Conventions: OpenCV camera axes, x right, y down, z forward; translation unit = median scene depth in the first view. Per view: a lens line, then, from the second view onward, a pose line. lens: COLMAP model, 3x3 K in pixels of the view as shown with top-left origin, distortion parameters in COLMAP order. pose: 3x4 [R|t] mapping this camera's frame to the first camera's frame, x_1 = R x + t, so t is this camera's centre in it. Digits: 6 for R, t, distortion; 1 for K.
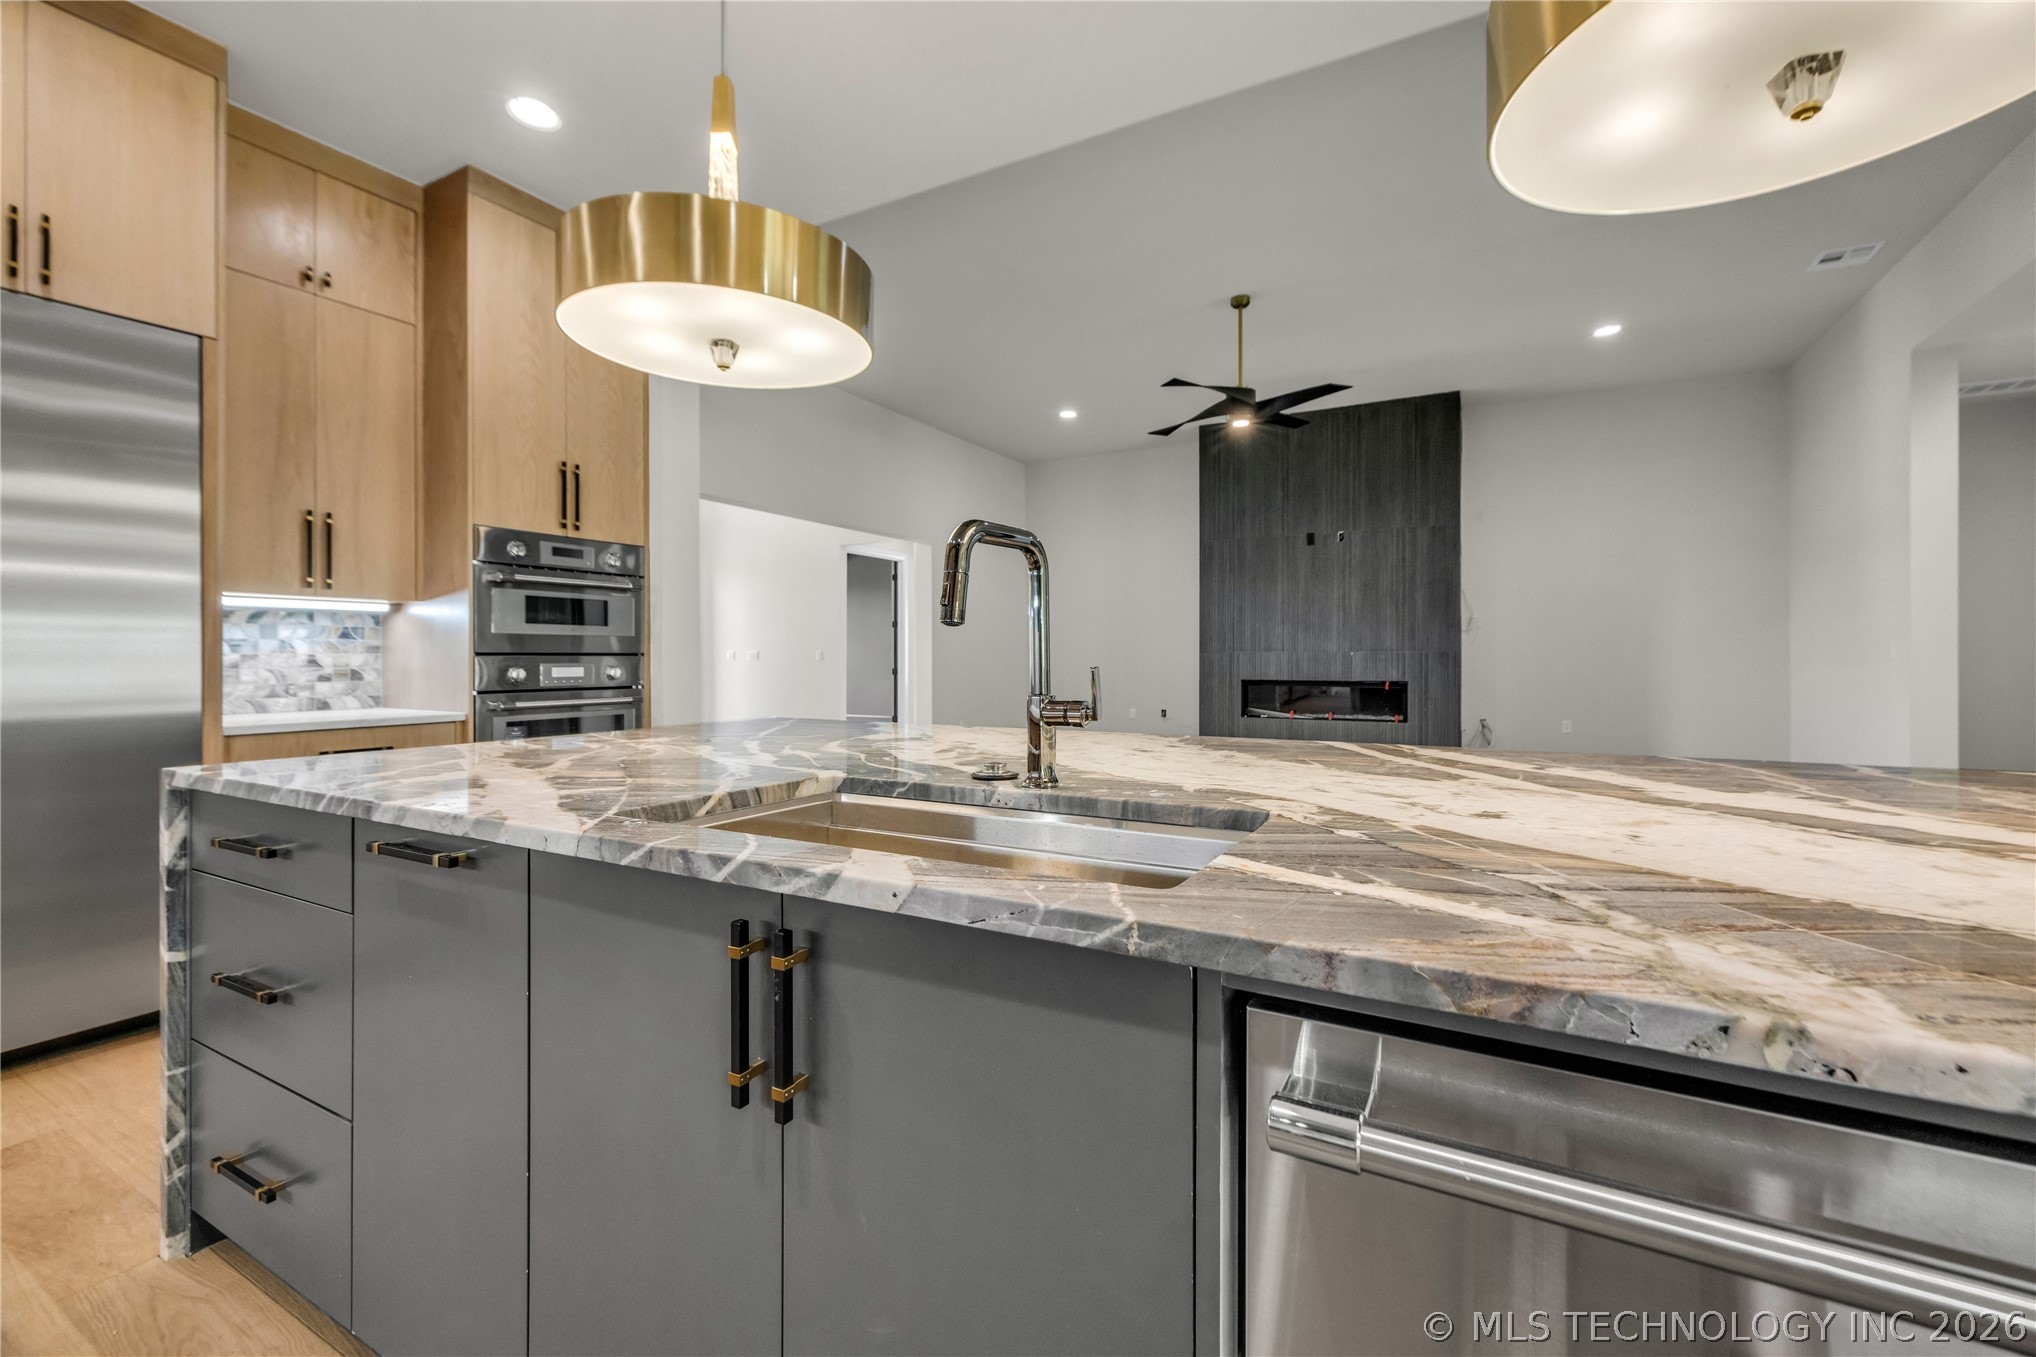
lens RADIAL K [[855.4, 0, 1024.8], [0, 855.4, 654.7], [0, 0, 1]] dist [-0.001272, 0.000166]
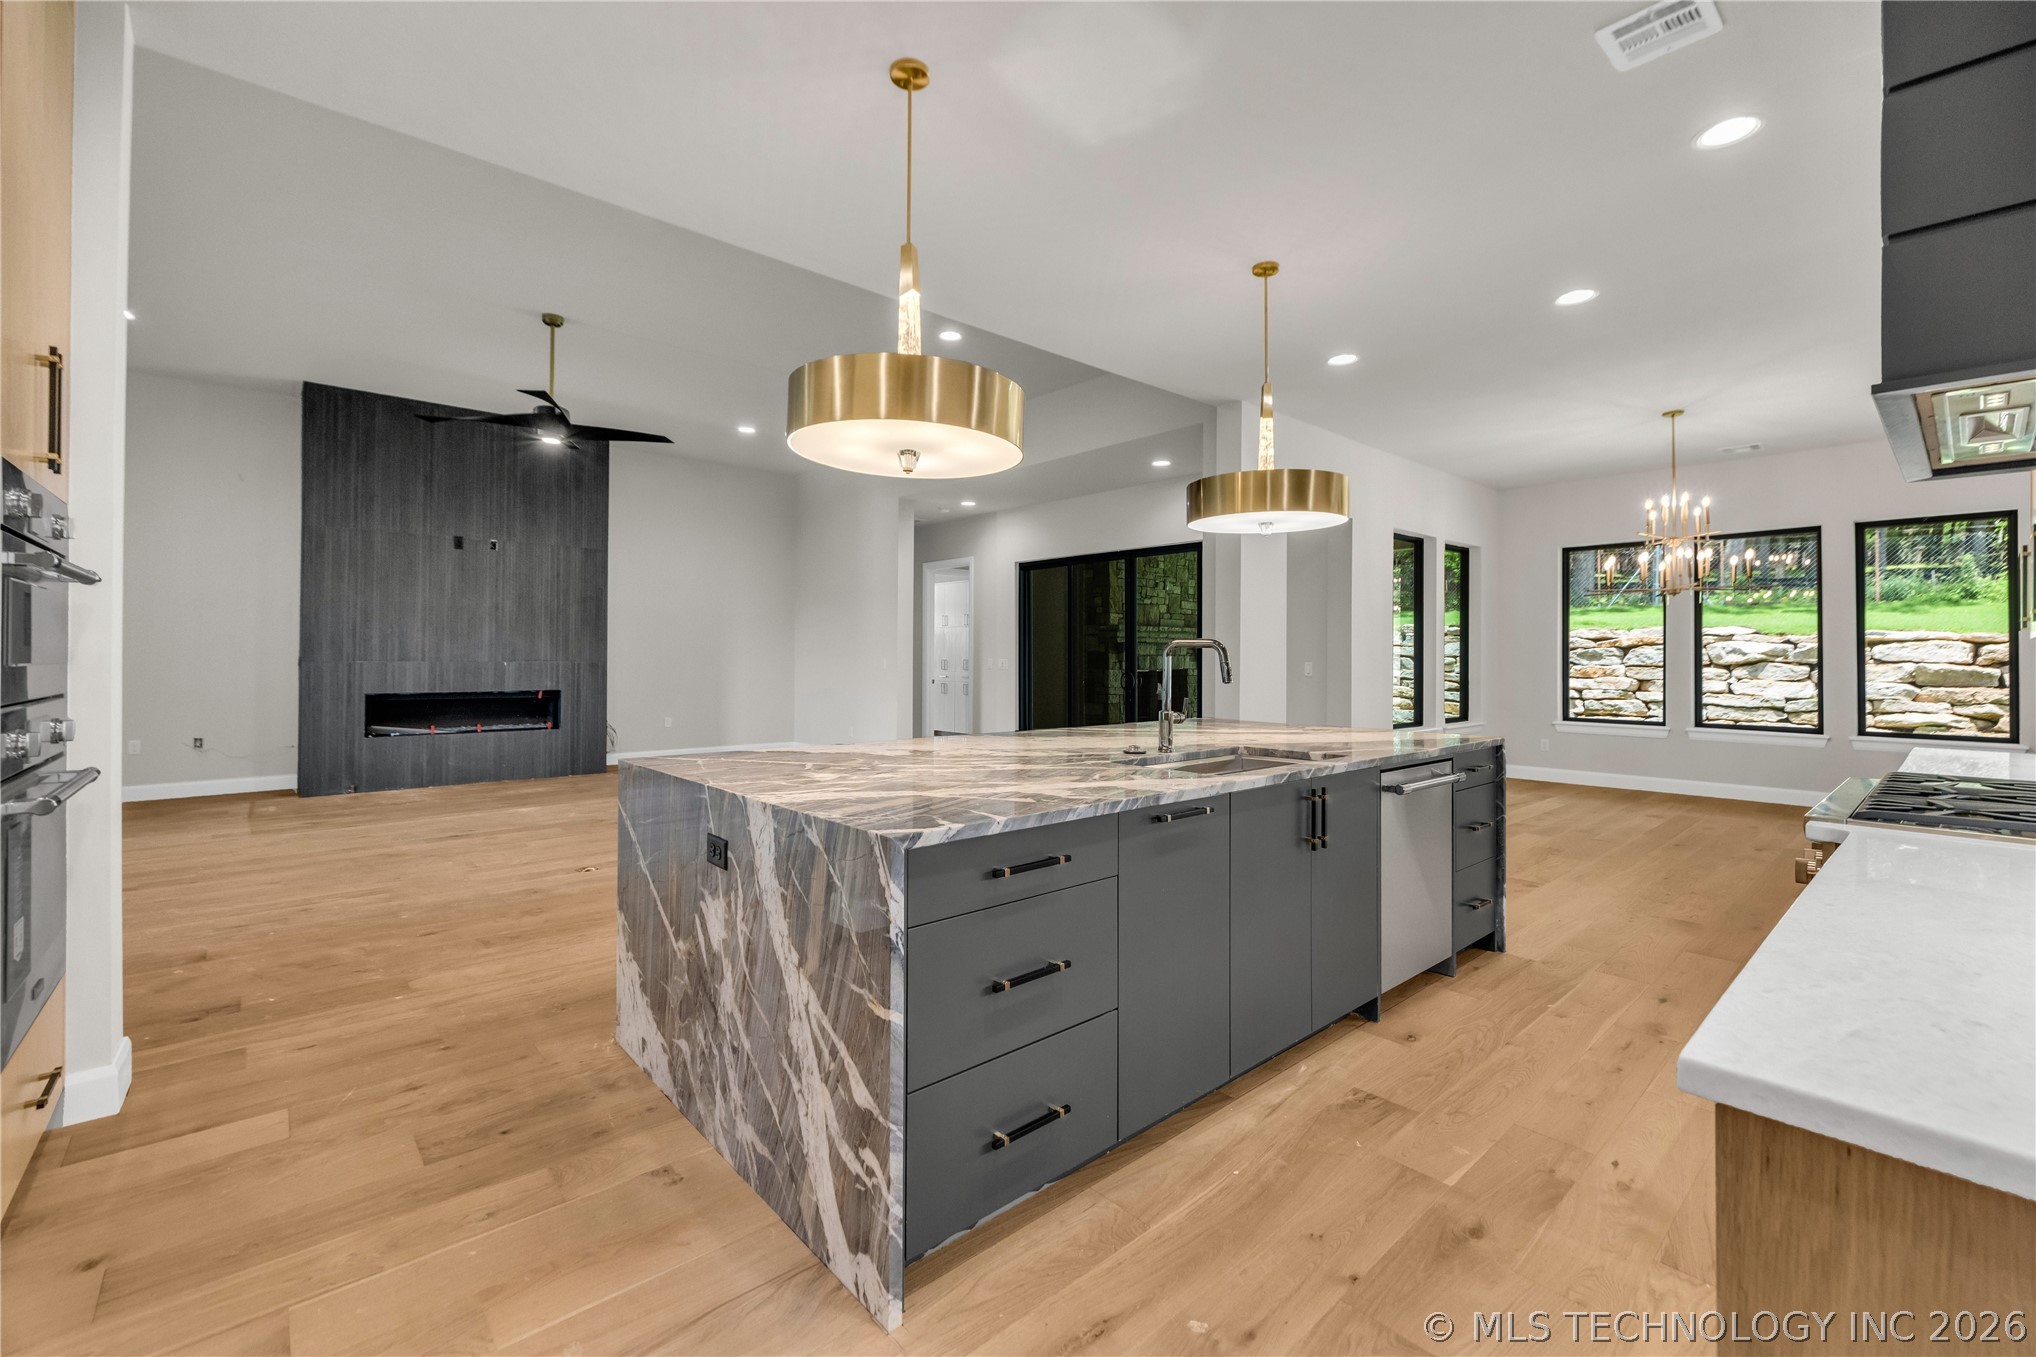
lens RADIAL K [[855.4, 0, 1024.8], [0, 855.4, 654.7], [0, 0, 1]] dist [-0.001272, 0.000166]
pose [[0.327546, 0.005295, 0.944820, -0.365958], [-0.009396, 0.999953, -0.002346, -0.015464], [-0.944788, -0.008109, 0.327581, 0.100610]]
